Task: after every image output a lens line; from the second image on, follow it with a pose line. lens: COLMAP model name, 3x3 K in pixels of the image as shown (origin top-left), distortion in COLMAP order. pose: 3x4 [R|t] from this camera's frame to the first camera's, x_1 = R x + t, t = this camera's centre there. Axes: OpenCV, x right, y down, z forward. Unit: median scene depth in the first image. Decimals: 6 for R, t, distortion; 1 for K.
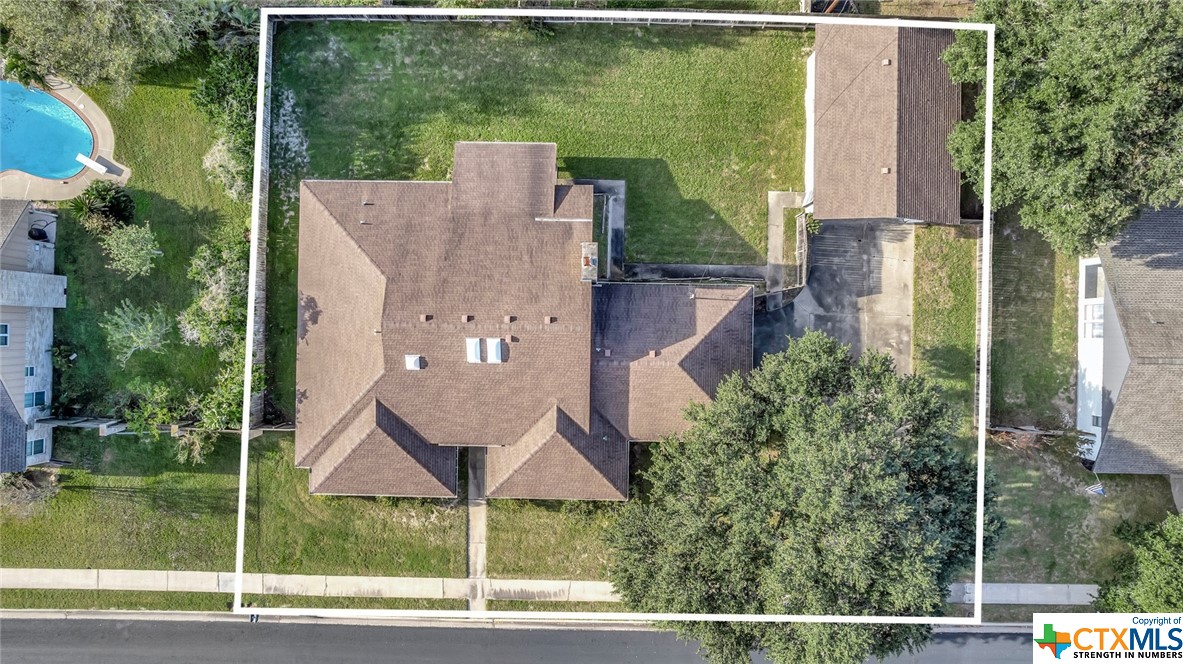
lens RADIAL K [[757.8, 0, 591.5], [0, 757.8, 332.0], [0, 0, 1]] dist [-0.000313, -0.000329]
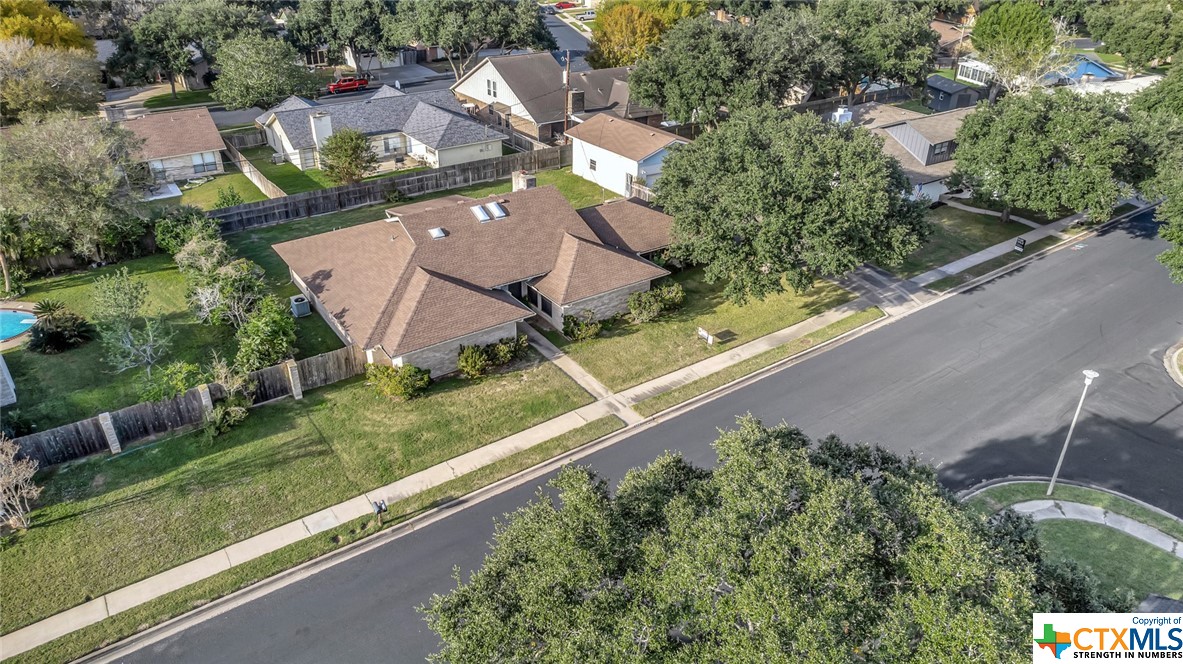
lens RADIAL K [[757.8, 0, 591.5], [0, 757.8, 332.0], [0, 0, 1]] dist [-0.000313, -0.000329]
pose [[0.803800, -0.281975, 0.523827, -0.639434], [0.594690, 0.404197, -0.694959, 0.950290], [-0.015768, 0.870124, 0.492581, 0.545993]]
